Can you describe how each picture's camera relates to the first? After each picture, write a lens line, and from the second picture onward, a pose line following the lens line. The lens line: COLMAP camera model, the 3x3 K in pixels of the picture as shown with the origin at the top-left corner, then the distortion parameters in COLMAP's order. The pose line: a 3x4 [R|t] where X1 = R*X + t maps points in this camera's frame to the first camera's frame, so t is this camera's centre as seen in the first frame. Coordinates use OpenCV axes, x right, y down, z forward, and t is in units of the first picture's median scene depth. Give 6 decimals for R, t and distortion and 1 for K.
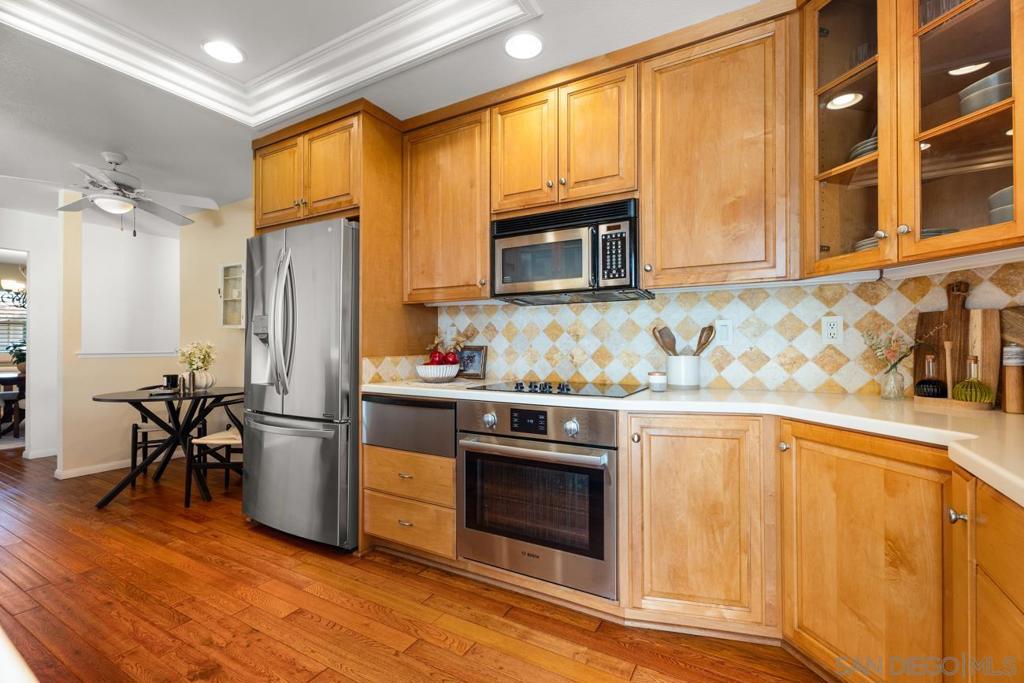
lens RADIAL K [[452.5, 0, 511.8], [0, 452.5, 341.2], [0, 0, 1]] dist [0.007199, -0.000818]
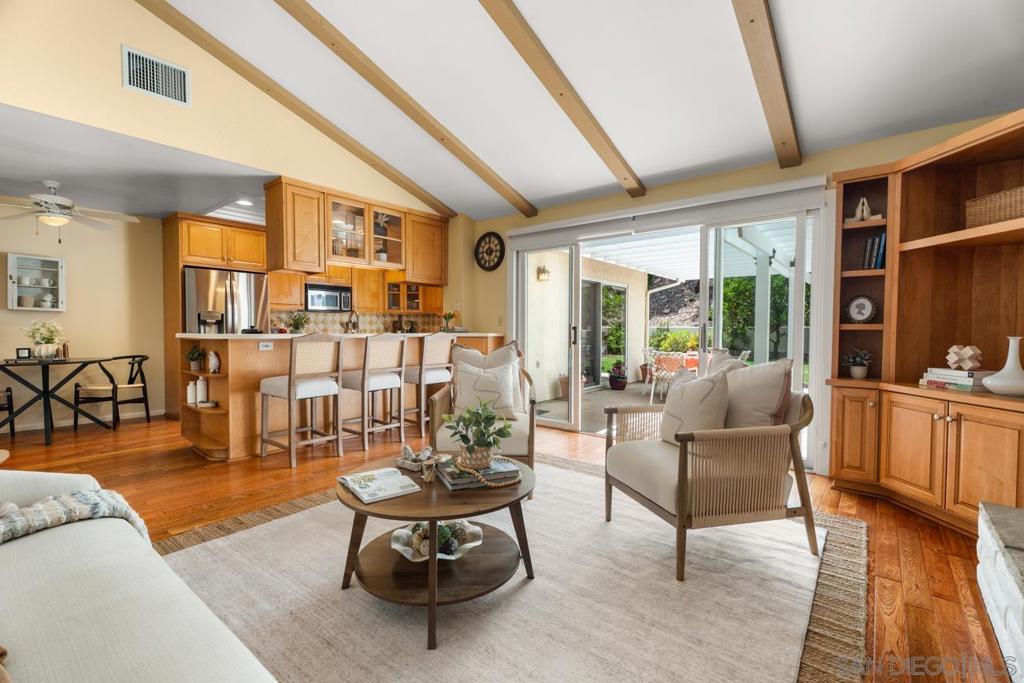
lens RADIAL K [[452.5, 0, 516.1], [0, 452.5, 342.5], [0, 0, 1]] dist [0.007199, -0.000818]
pose [[0.153698, -0.024556, 0.987813, -3.064947], [-0.010846, 0.999589, 0.026536, 0.023128], [-0.988058, -0.014792, 0.153369, -0.874063]]
